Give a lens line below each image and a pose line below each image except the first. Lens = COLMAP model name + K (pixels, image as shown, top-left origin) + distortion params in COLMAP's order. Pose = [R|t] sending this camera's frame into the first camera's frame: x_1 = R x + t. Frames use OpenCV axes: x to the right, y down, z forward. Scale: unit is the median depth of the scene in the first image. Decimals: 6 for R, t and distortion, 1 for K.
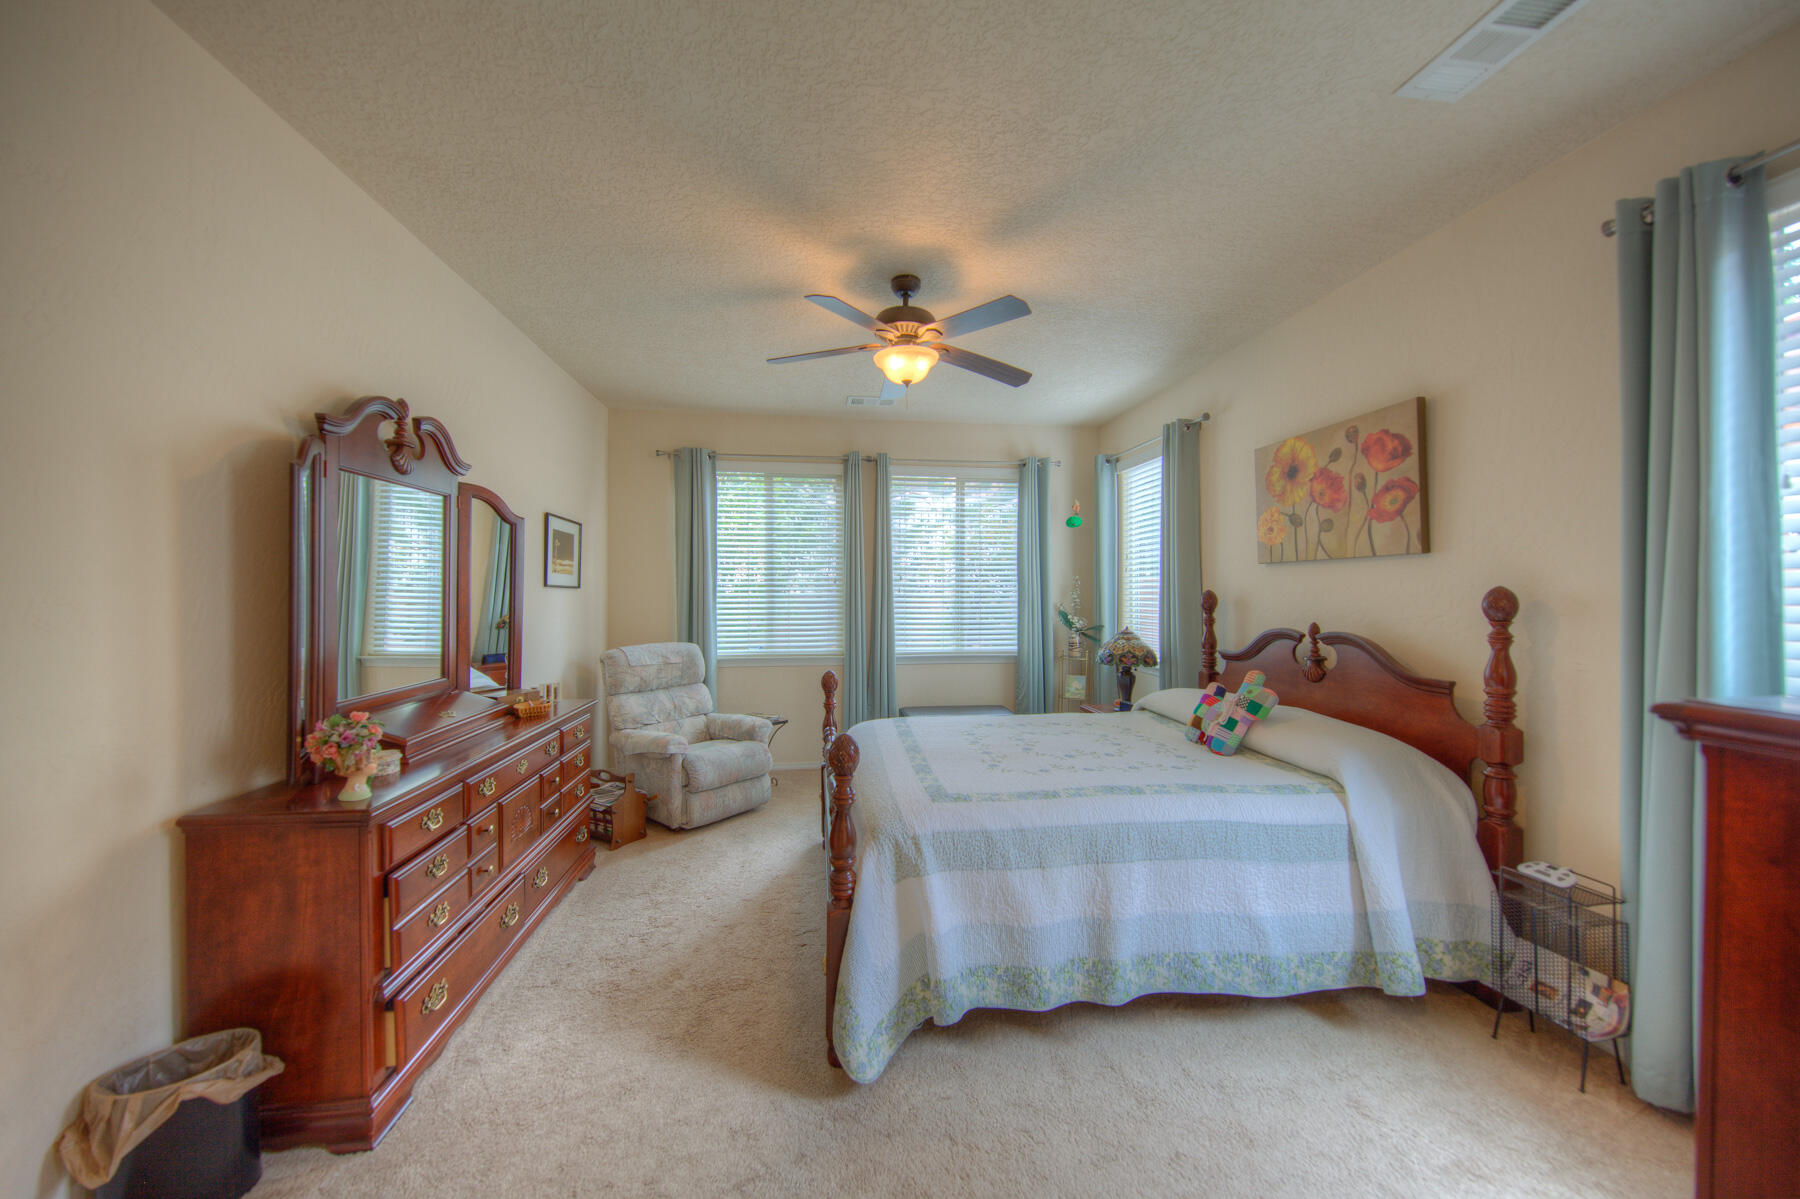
lens RADIAL K [[624.6, 0, 898.0], [0, 624.6, 593.5], [0, 0, 1]] dist [0.001431, -0.001779]
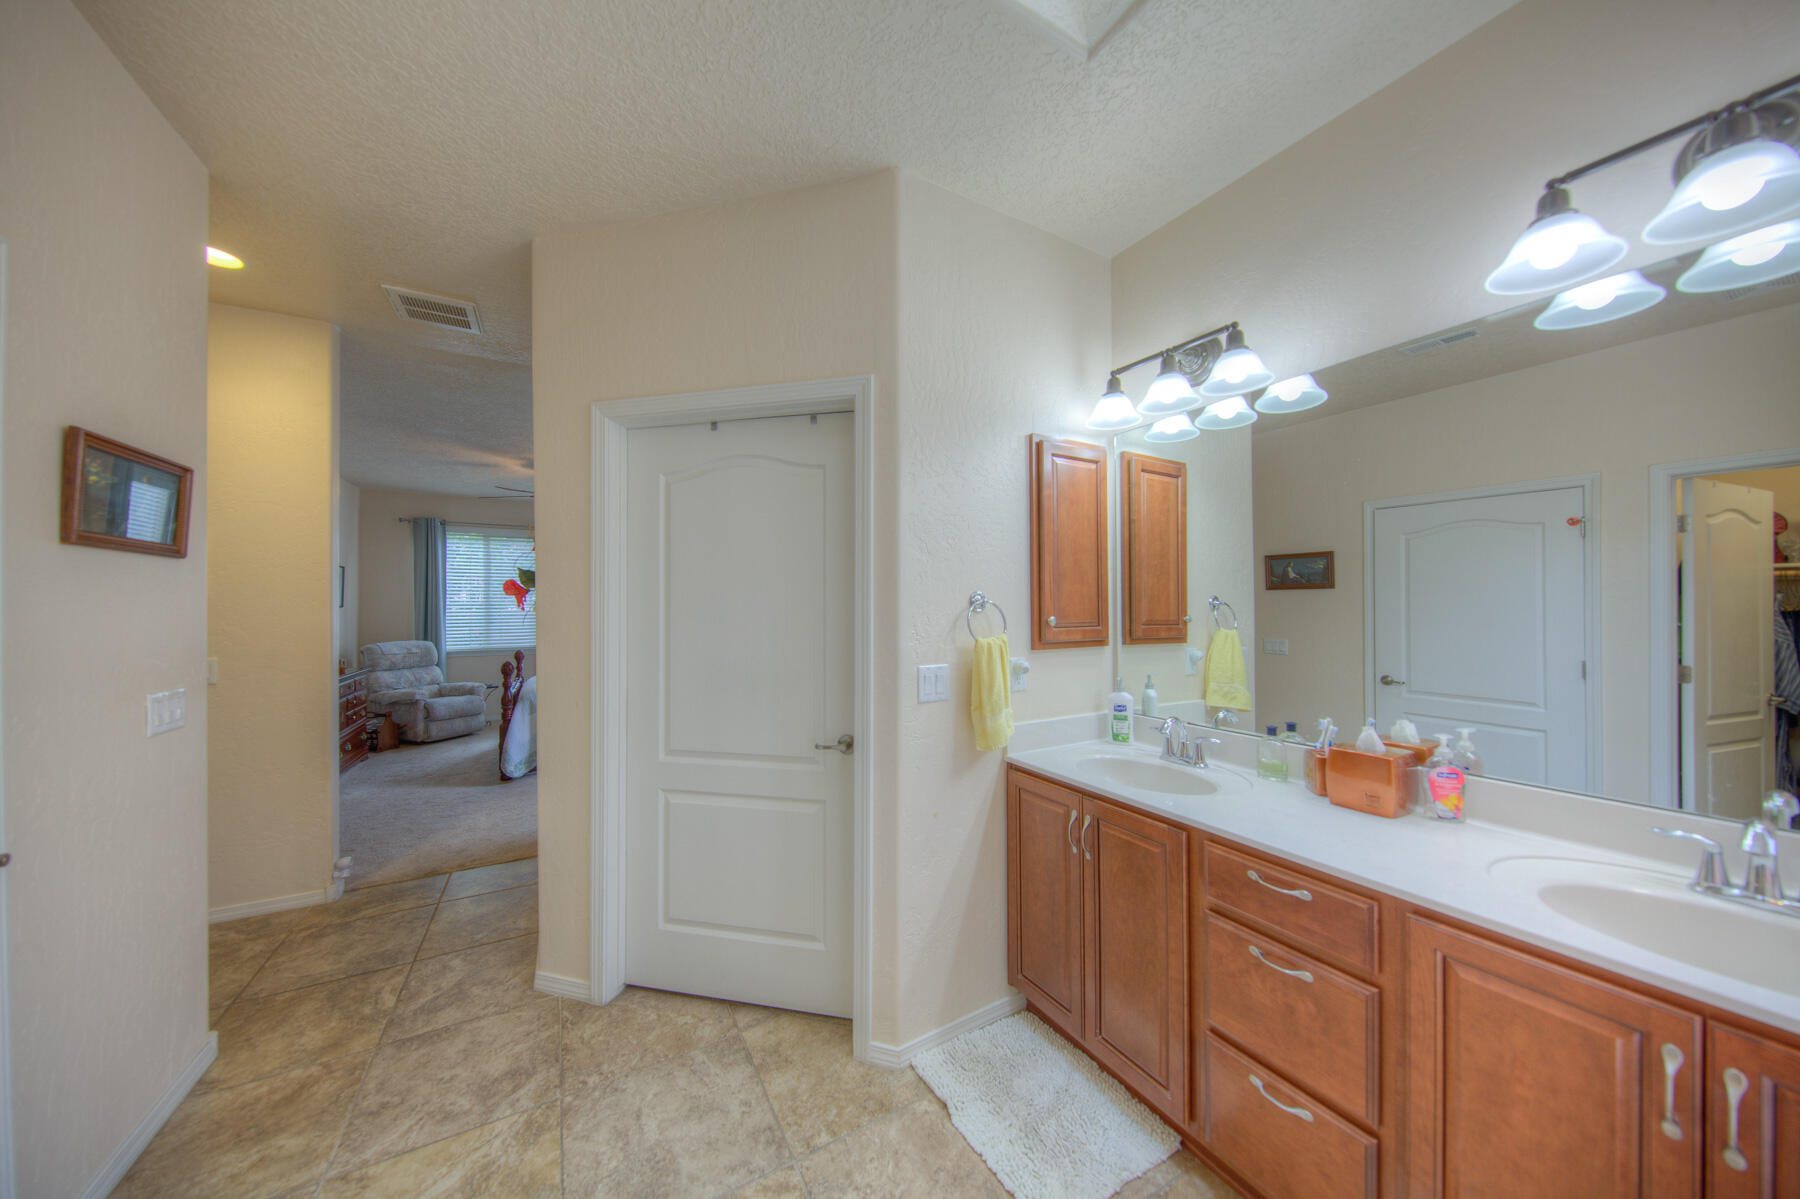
lens RADIAL K [[580.3, 0, 895.4], [0, 580.3, 603.3], [0, 0, 1]] dist [0.006502, -0.000056]
pose [[0.926053, 0.003040, 0.377382, 0.241266], [-0.003597, 0.999993, 0.000772, -0.024975], [-0.377377, -0.002072, 0.926057, -0.929691]]
